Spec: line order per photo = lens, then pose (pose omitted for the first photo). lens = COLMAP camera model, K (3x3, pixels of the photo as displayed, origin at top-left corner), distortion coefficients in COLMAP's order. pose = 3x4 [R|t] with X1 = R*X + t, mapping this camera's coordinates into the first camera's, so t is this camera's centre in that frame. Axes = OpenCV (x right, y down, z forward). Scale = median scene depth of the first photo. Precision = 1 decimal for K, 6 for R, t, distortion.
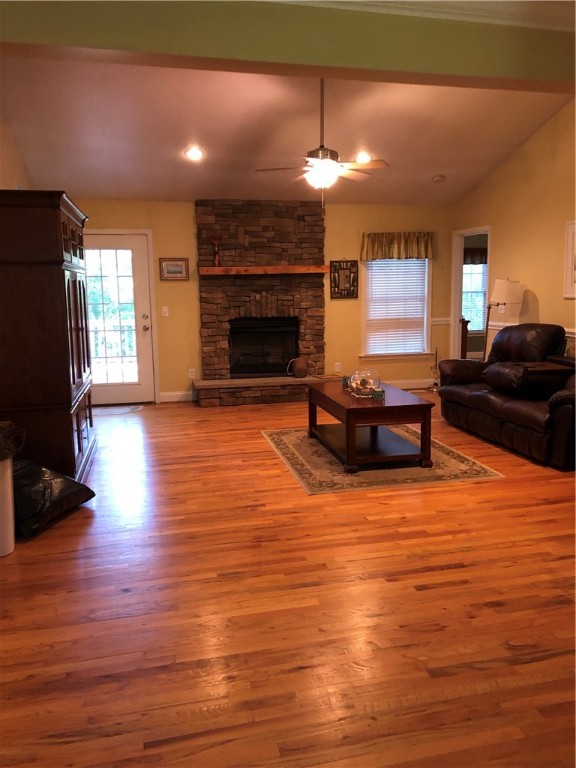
lens RADIAL K [[654.1, 0, 288.0], [0, 654.1, 384.0], [0, 0, 1]] dist [0.109202, -0.173413]
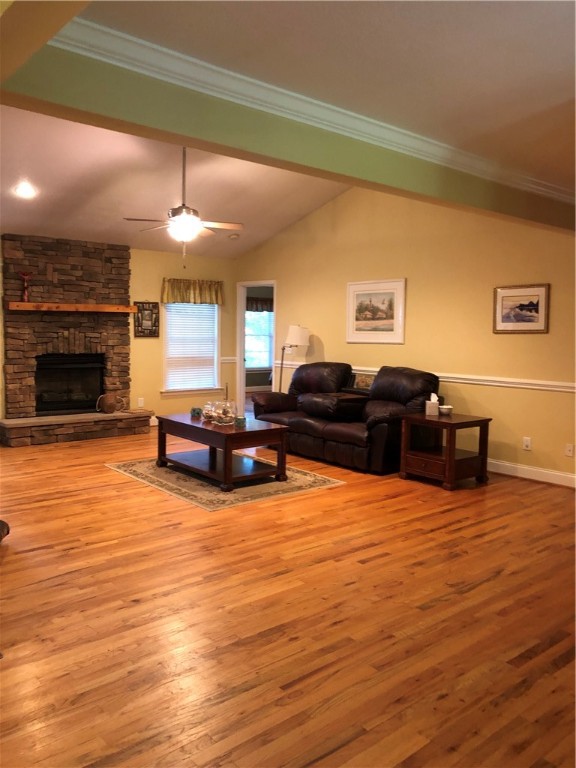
lens RADIAL K [[654.1, 0, 288.0], [0, 654.1, 384.0], [0, 0, 1]] dist [0.109202, -0.173413]
pose [[0.890785, -0.009910, 0.454318, -0.208242], [0.036498, 0.998093, -0.049791, 0.006507], [-0.452958, 0.060934, 0.889447, -0.046435]]
